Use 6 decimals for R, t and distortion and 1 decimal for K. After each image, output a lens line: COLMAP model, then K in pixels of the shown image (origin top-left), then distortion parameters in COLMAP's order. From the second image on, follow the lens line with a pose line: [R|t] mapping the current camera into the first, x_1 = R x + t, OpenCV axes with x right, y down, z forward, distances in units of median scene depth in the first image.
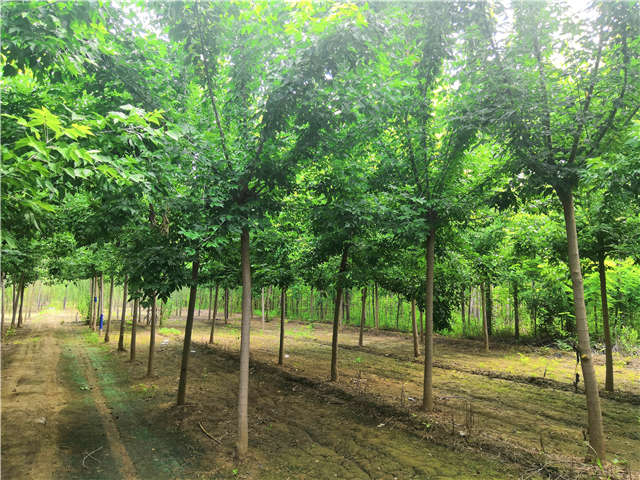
lens RADIAL K [[508.8, 0, 320.2], [0, 508.8, 239.6], [0, 0, 1]] dist [-0.004528, 0.001582]
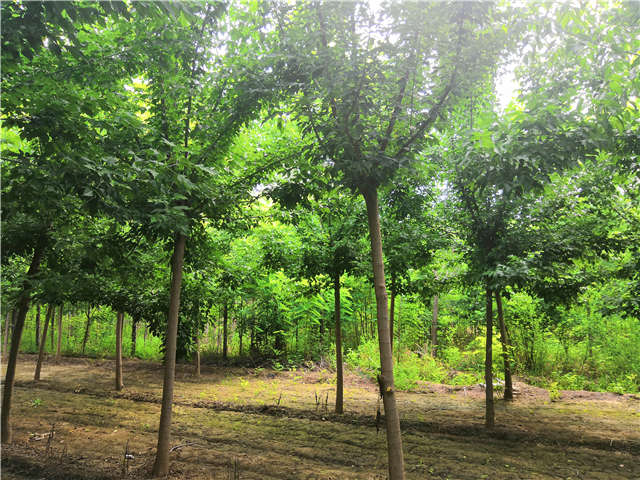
lens RADIAL K [[508.8, 0, 319.9], [0, 508.8, 241.6], [0, 0, 1]] dist [-0.004528, 0.001582]
pose [[0.819434, 0.078496, 0.567772, -0.029988], [-0.062098, 0.996905, -0.048202, 0.019416], [-0.569799, 0.004241, 0.821773, 0.197346]]
